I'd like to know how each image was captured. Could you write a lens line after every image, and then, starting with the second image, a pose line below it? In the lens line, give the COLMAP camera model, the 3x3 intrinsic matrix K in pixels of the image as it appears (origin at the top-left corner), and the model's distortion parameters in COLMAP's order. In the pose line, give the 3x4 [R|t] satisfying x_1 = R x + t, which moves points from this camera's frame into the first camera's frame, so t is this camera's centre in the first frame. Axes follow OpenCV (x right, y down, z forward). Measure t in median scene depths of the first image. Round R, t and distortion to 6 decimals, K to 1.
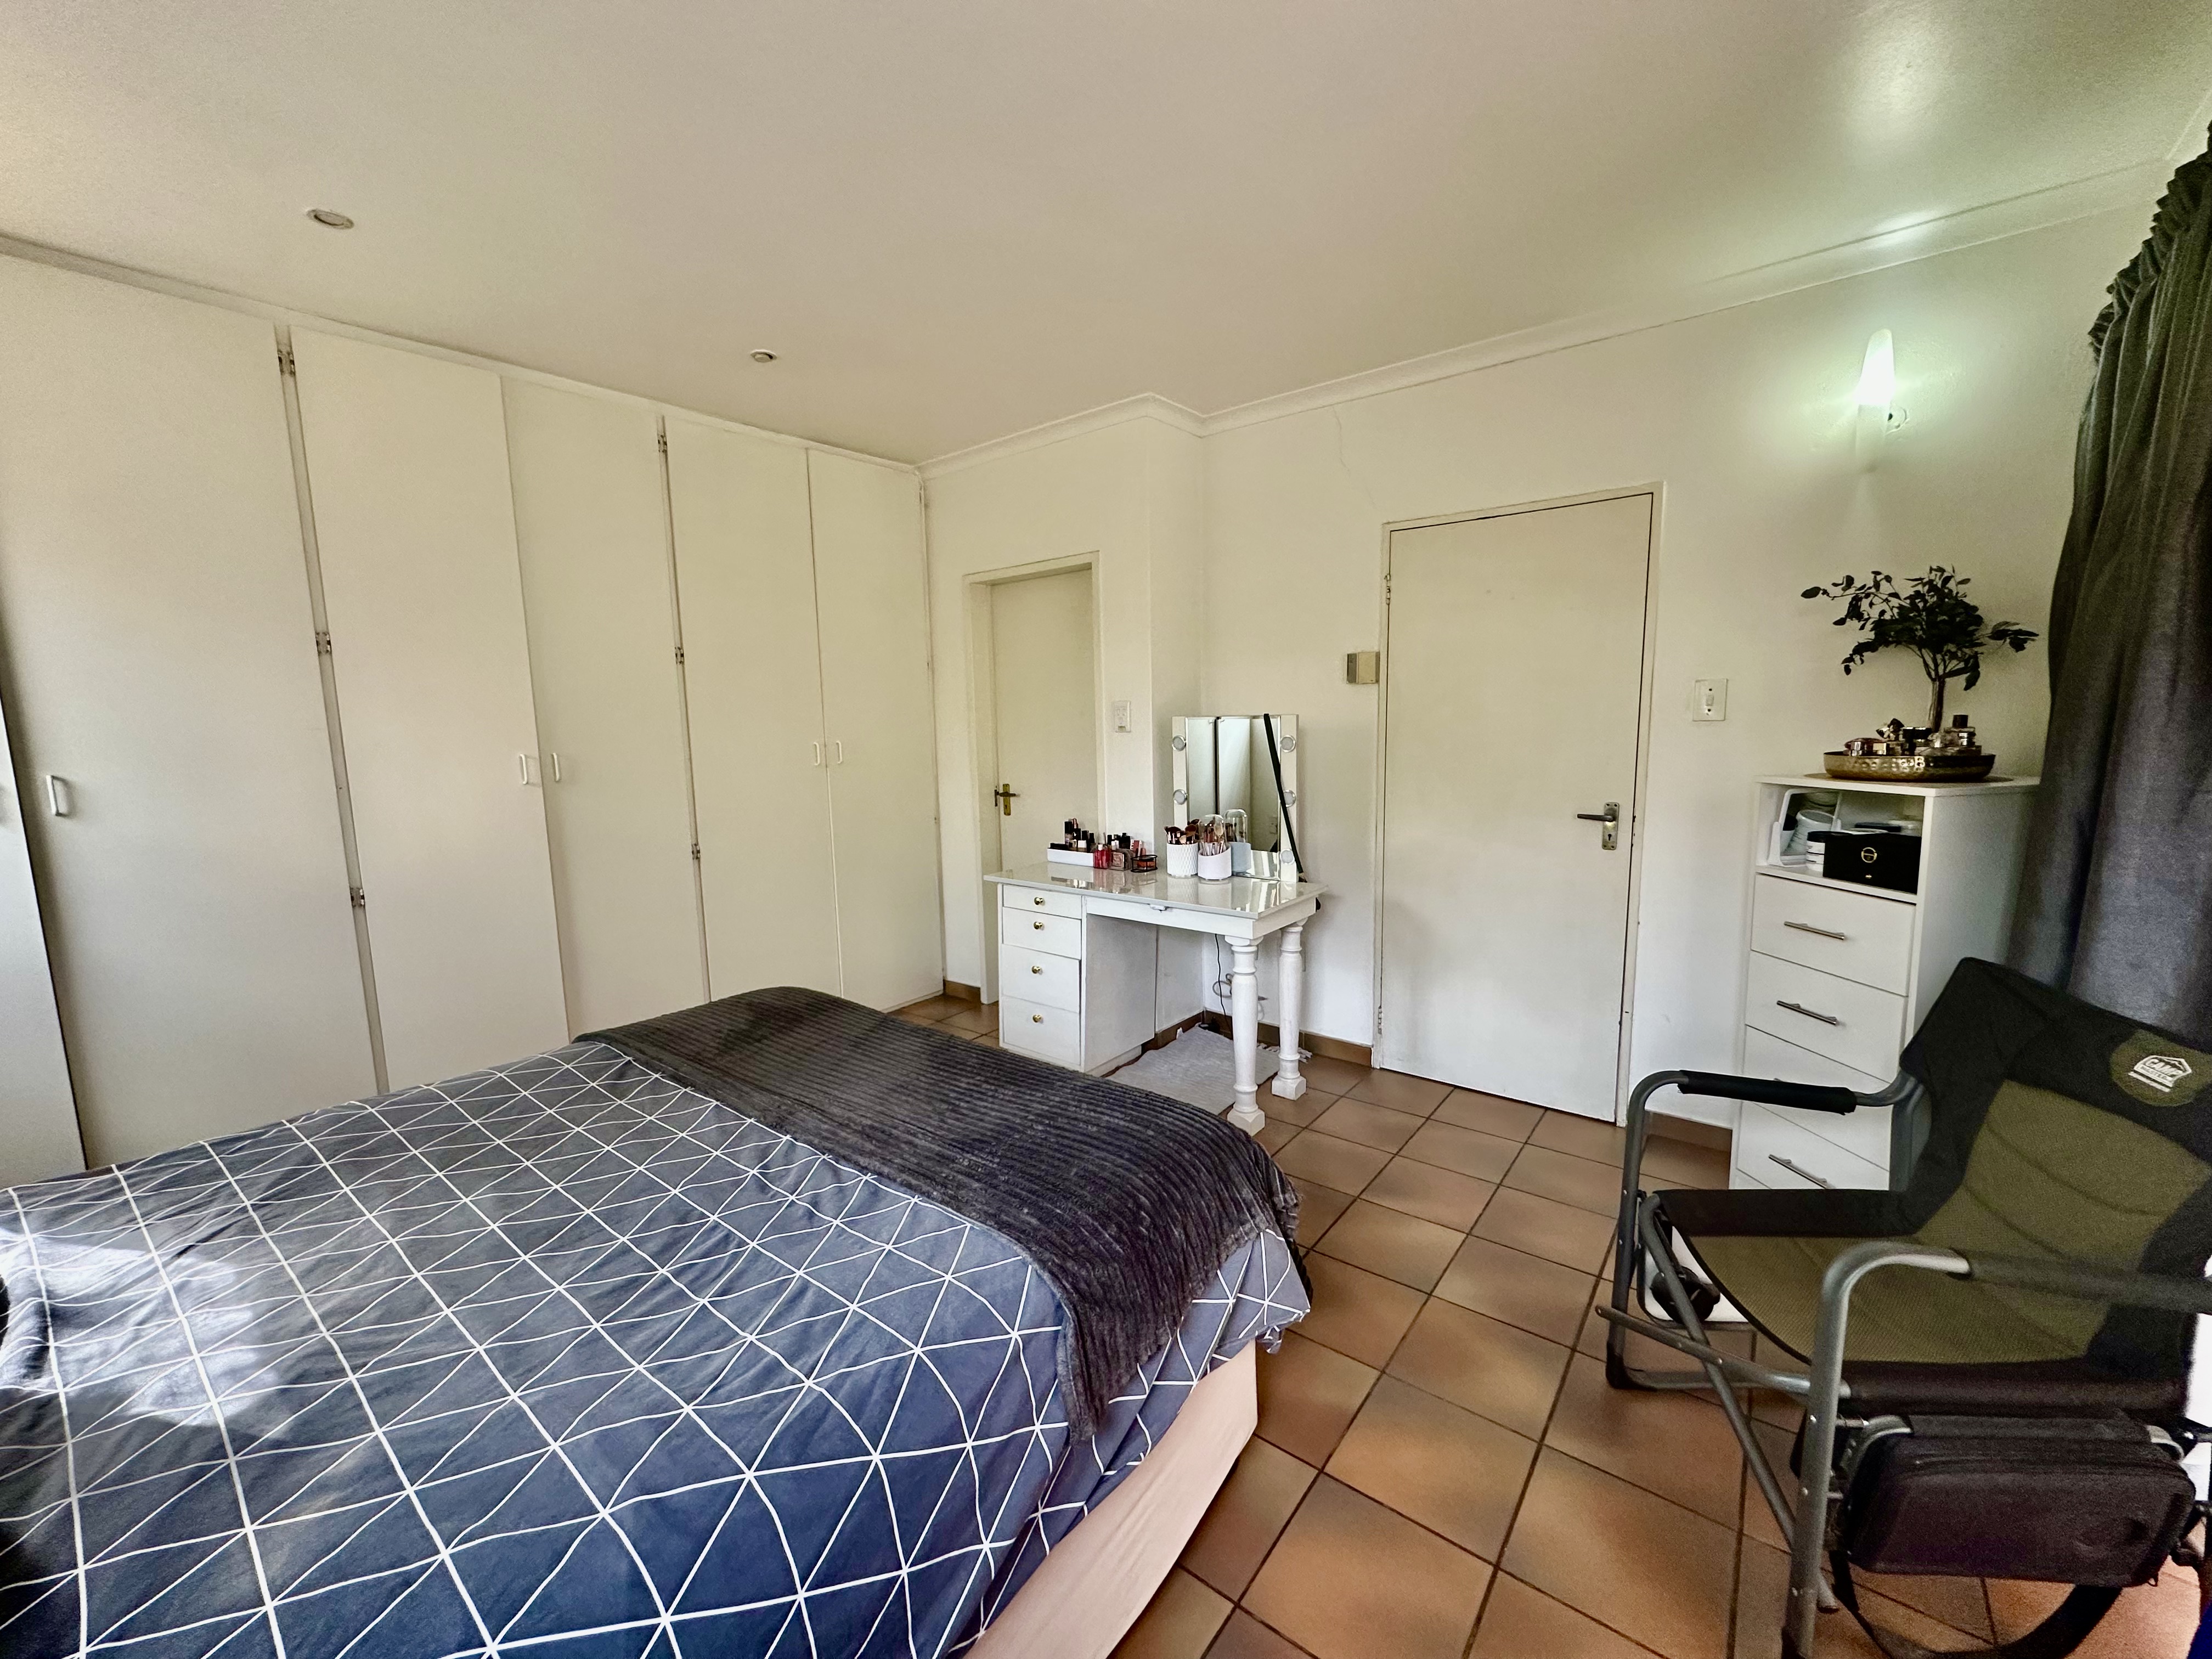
lens RADIAL K [[883.9, 0, 1104.0], [0, 883.9, 832.0], [0, 0, 1]] dist [-0.000964, 0.000293]
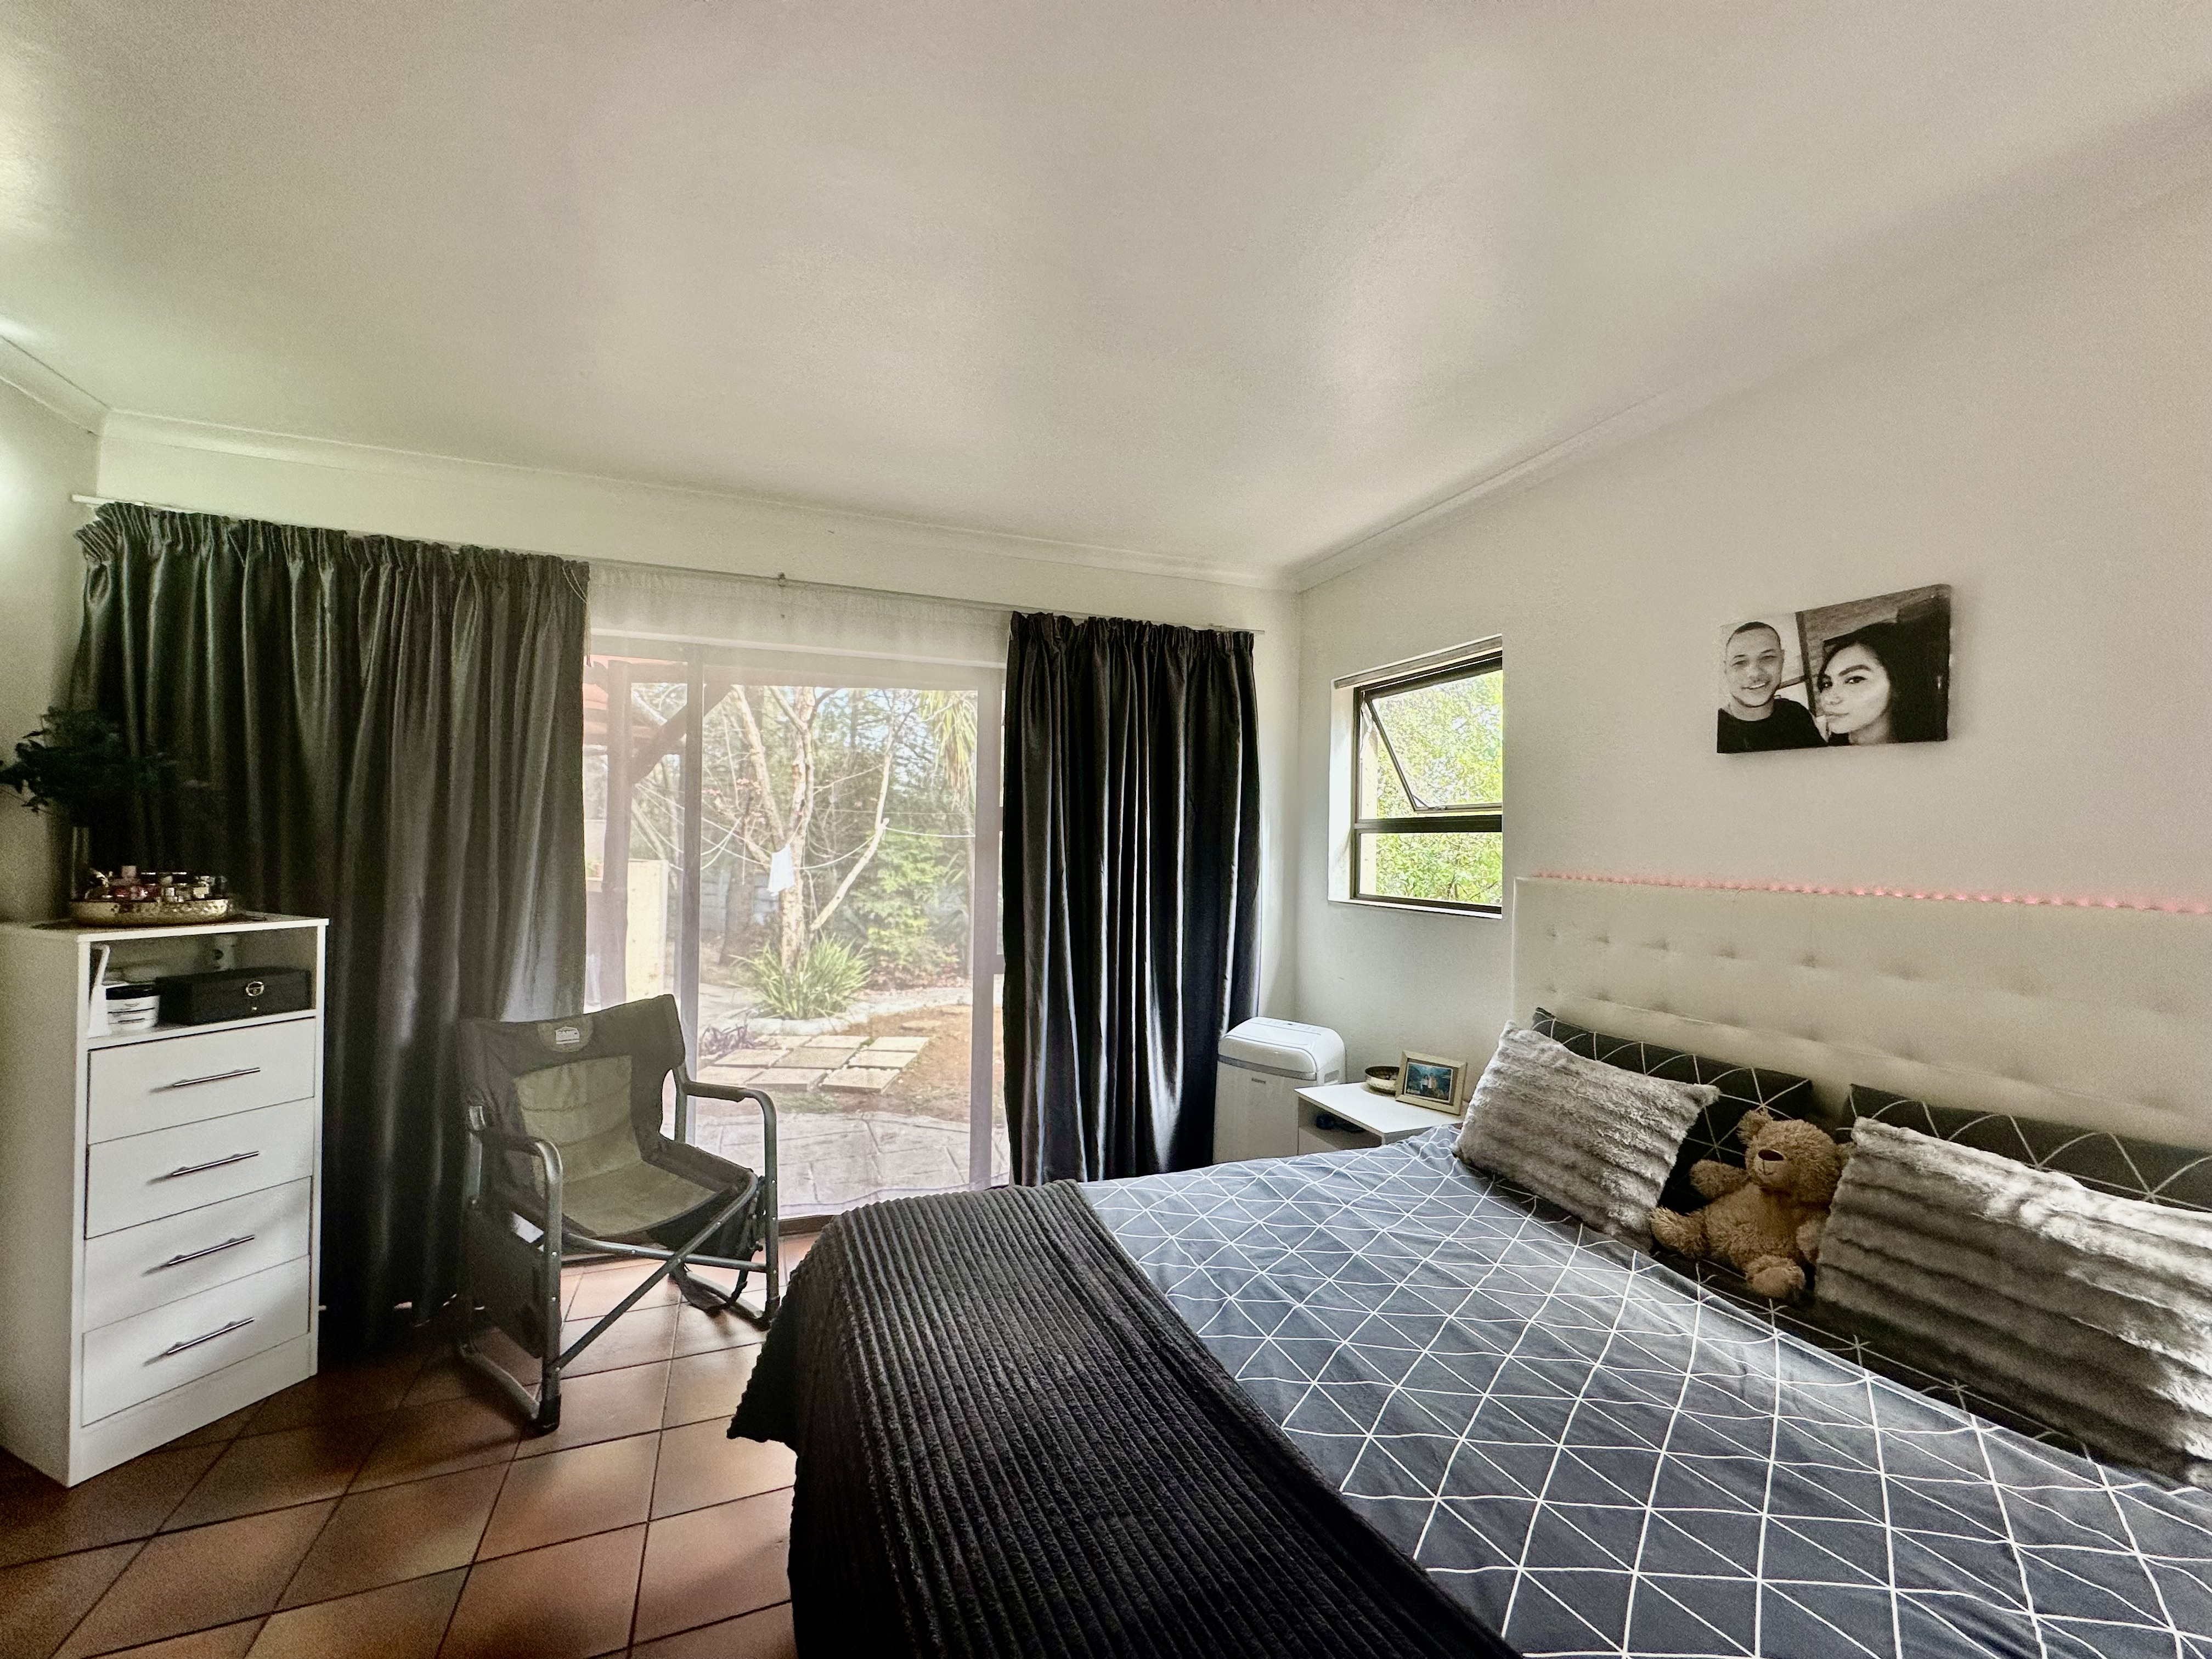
lens RADIAL K [[883.9, 0, 1104.0], [0, 883.9, 832.0], [0, 0, 1]] dist [-0.000964, 0.000293]
pose [[-0.866292, 0.012099, 0.499391, -0.562000], [0.065603, 0.993804, 0.089724, -0.188155], [-0.495212, 0.110489, -0.861718, 1.353730]]
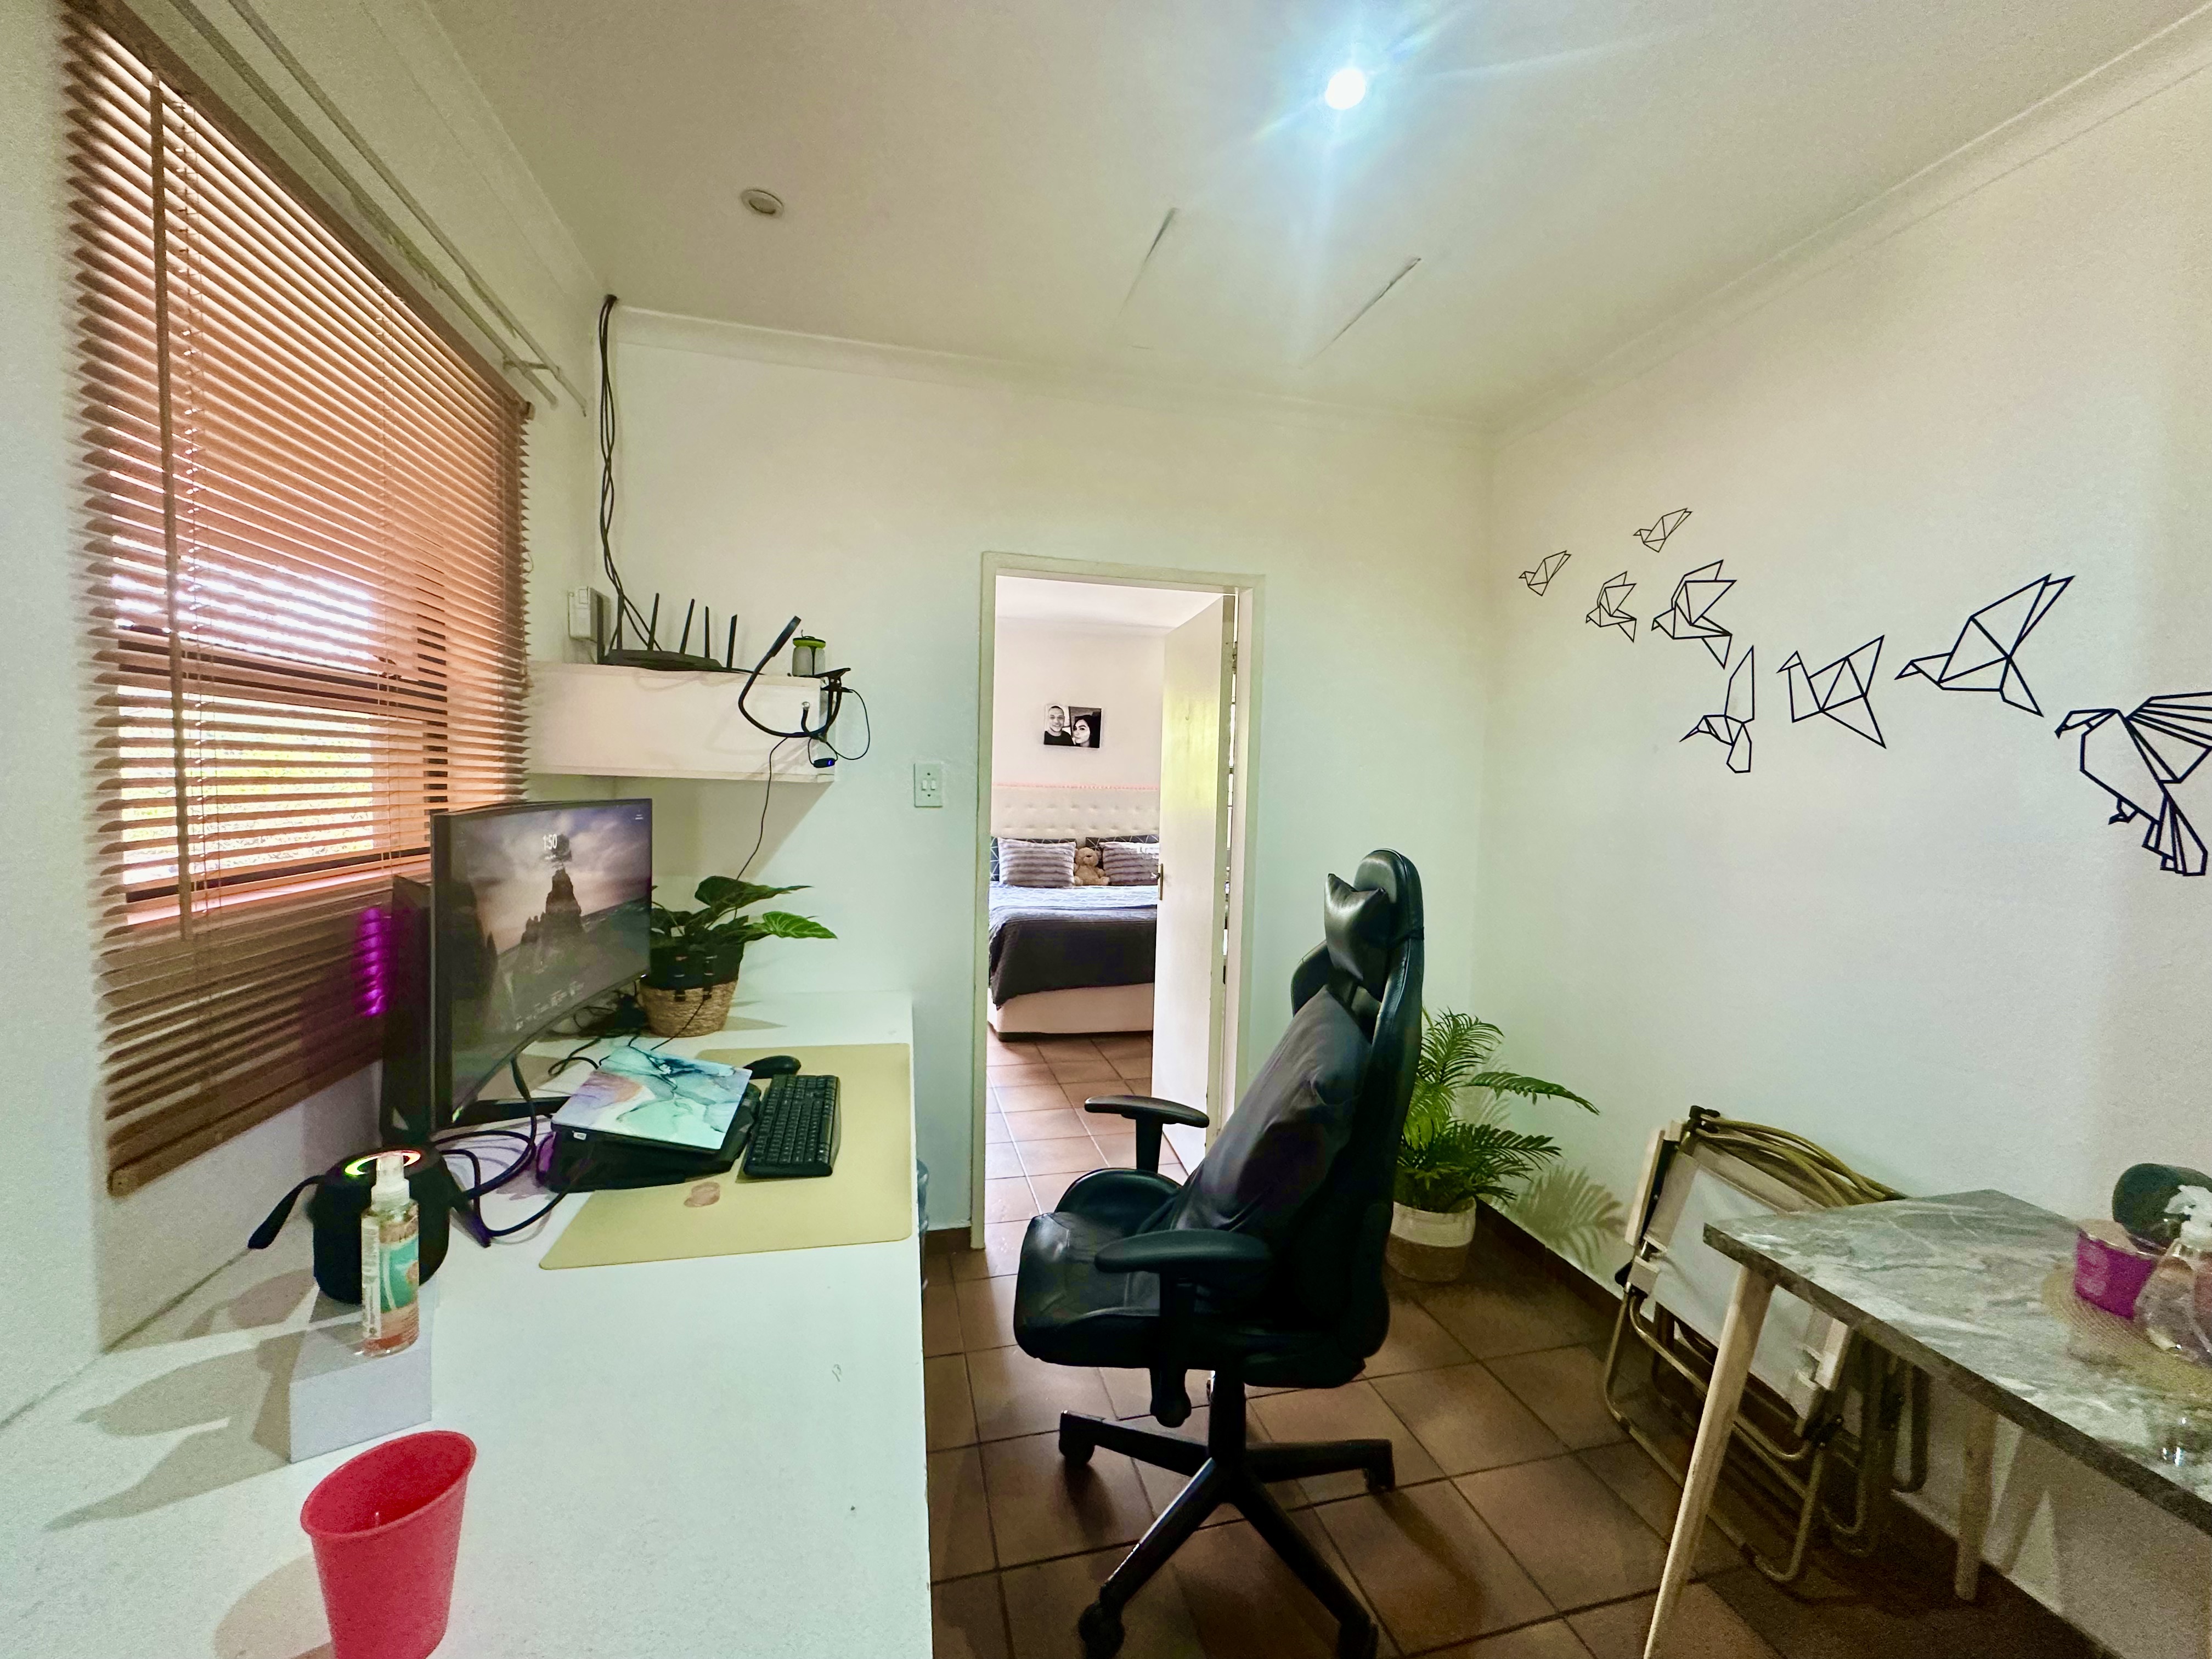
lens RADIAL K [[890.5, 0, 1092.1], [0, 890.5, 828.4], [0, 0, 1]] dist [0.001231, -0.000306]
pose [[-0.604033, 0.050732, -0.795343, 1.788293], [-0.116663, 0.981593, 0.151213, -0.349031], [0.788375, 0.184125, -0.586995, 2.210083]]
